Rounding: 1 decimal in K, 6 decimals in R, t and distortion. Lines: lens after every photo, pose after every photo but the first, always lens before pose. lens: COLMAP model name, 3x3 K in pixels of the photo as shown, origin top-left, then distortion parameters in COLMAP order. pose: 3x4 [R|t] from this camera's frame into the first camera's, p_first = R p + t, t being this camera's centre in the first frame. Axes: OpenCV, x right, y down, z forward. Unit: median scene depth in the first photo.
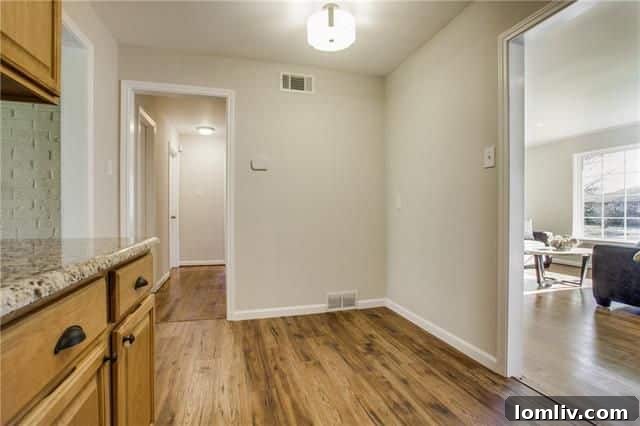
lens RADIAL K [[315.7, 0, 322.1], [0, 315.7, 211.3], [0, 0, 1]] dist [-0.014372, 0.000844]
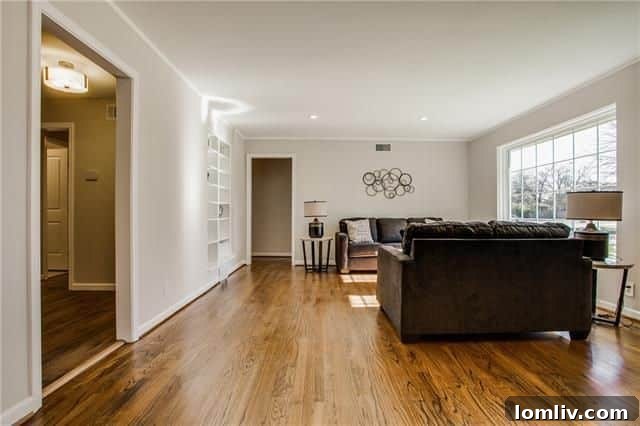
lens RADIAL K [[315.6, 0, 322.1], [0, 315.6, 213.9], [0, 0, 1]] dist [-0.004975, -0.000235]
pose [[0.958332, 0.001696, -0.285653, 0.624142], [-0.001194, 0.999997, 0.001933, 0.004450], [0.285655, -0.001511, 0.958331, -0.003209]]
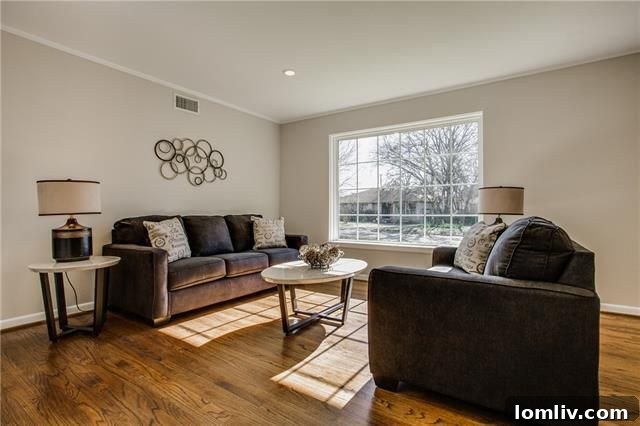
lens RADIAL K [[315.7, 0, 320.0], [0, 315.7, 211.2], [0, 0, 1]] dist [-0.014372, 0.000844]
pose [[0.791509, -0.000113, 0.611157, 0.307415], [-0.002244, 0.999993, 0.003091, 0.008332], [-0.611153, -0.003818, 0.791503, 0.400840]]
